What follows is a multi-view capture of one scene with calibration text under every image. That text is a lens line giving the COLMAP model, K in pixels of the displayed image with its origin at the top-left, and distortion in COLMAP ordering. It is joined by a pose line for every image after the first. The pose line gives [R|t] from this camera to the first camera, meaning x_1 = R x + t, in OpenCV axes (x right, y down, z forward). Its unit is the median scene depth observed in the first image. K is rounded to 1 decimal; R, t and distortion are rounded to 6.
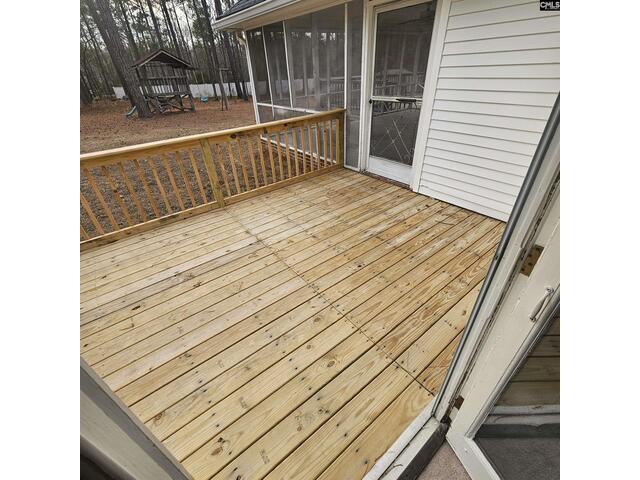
lens RADIAL K [[264.6, 0, 320.0], [0, 264.6, 237.5], [0, 0, 1]] dist [0.002591, 0.000190]
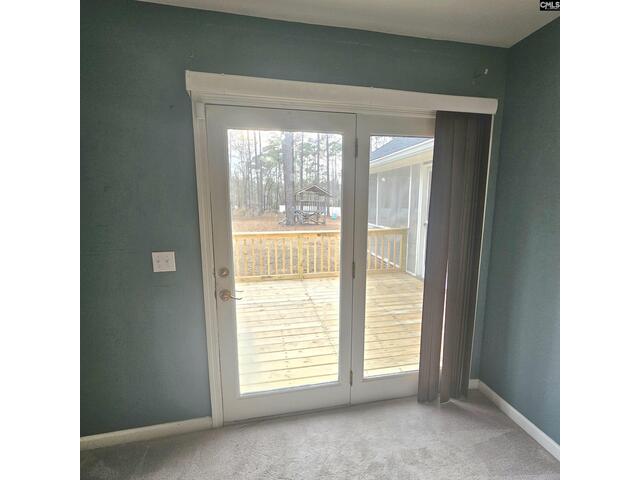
lens RADIAL K [[264.6, 0, 319.1], [0, 264.6, 238.3], [0, 0, 1]] dist [0.002591, 0.000190]
pose [[0.896606, 0.111908, -0.428455, 0.271499], [-0.276053, 0.897784, -0.343190, 0.133190], [0.346254, 0.425982, 0.835851, -0.227887]]
